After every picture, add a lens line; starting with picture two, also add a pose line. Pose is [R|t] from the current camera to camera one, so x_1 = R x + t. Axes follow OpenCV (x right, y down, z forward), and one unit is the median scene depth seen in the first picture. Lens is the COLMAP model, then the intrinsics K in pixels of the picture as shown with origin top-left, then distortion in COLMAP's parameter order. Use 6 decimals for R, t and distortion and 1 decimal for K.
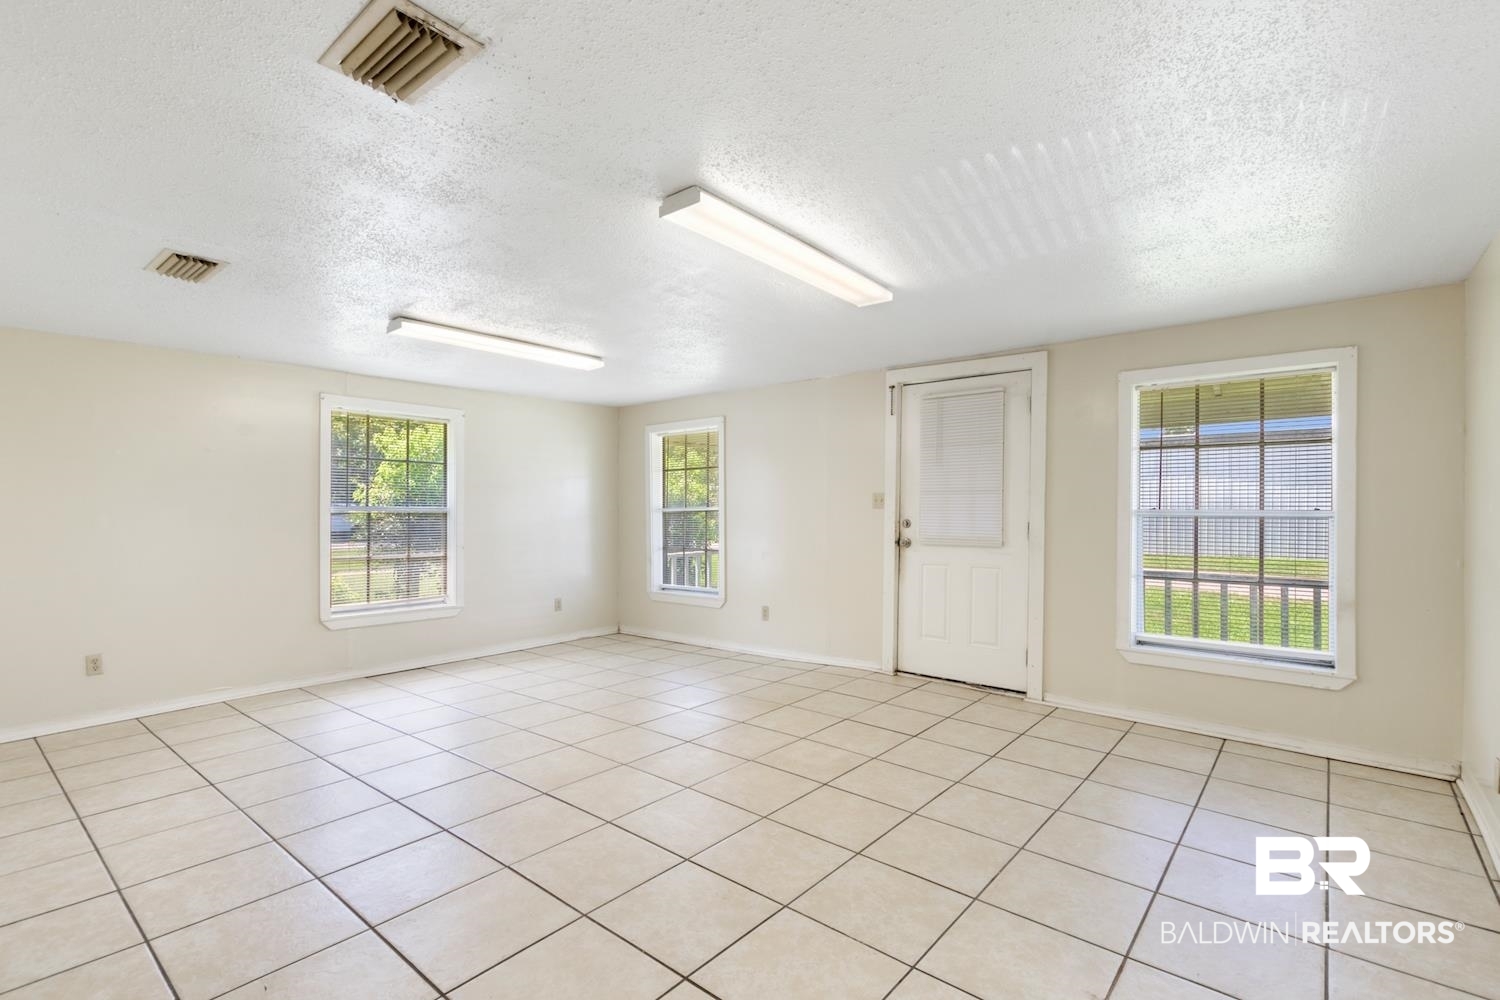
lens RADIAL K [[683.9, 0, 748.8], [0, 683.9, 514.8], [0, 0, 1]] dist [-0.001855, -0.000206]
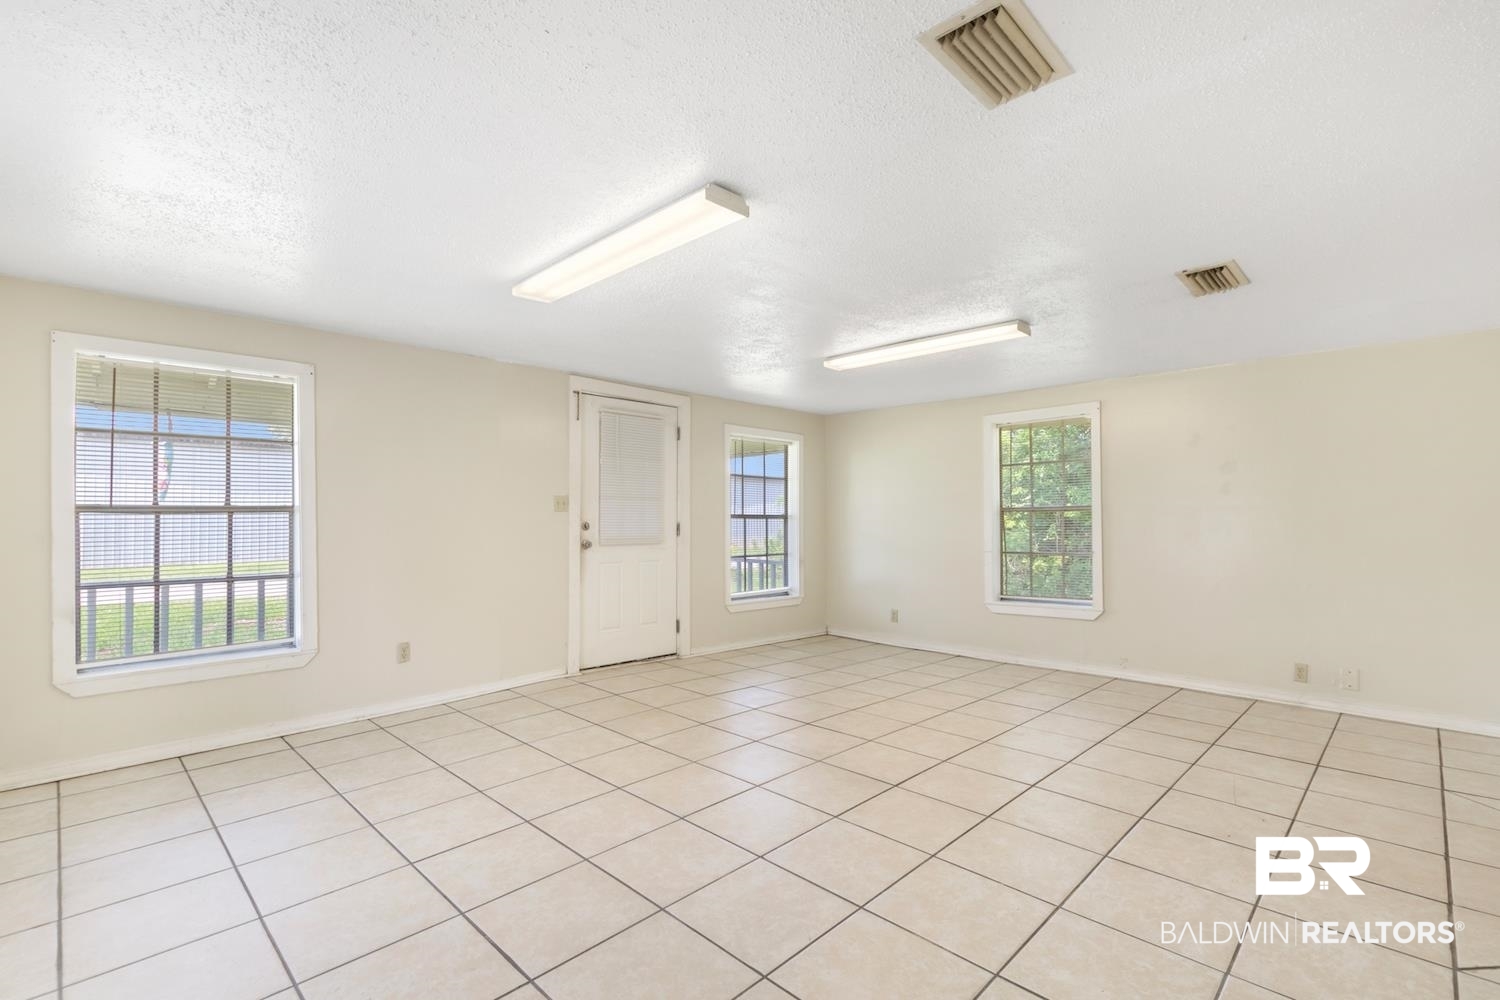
lens RADIAL K [[690.7, 0, 750.0], [0, 690.7, 500.0], [0, 0, 1]] dist [0.000658, -0.000291]
pose [[0.082539, 0.020412, 0.996379, -0.783733], [-0.001144, 0.999792, -0.020387, -0.005681], [-0.996587, 0.000543, 0.082545, 0.648168]]
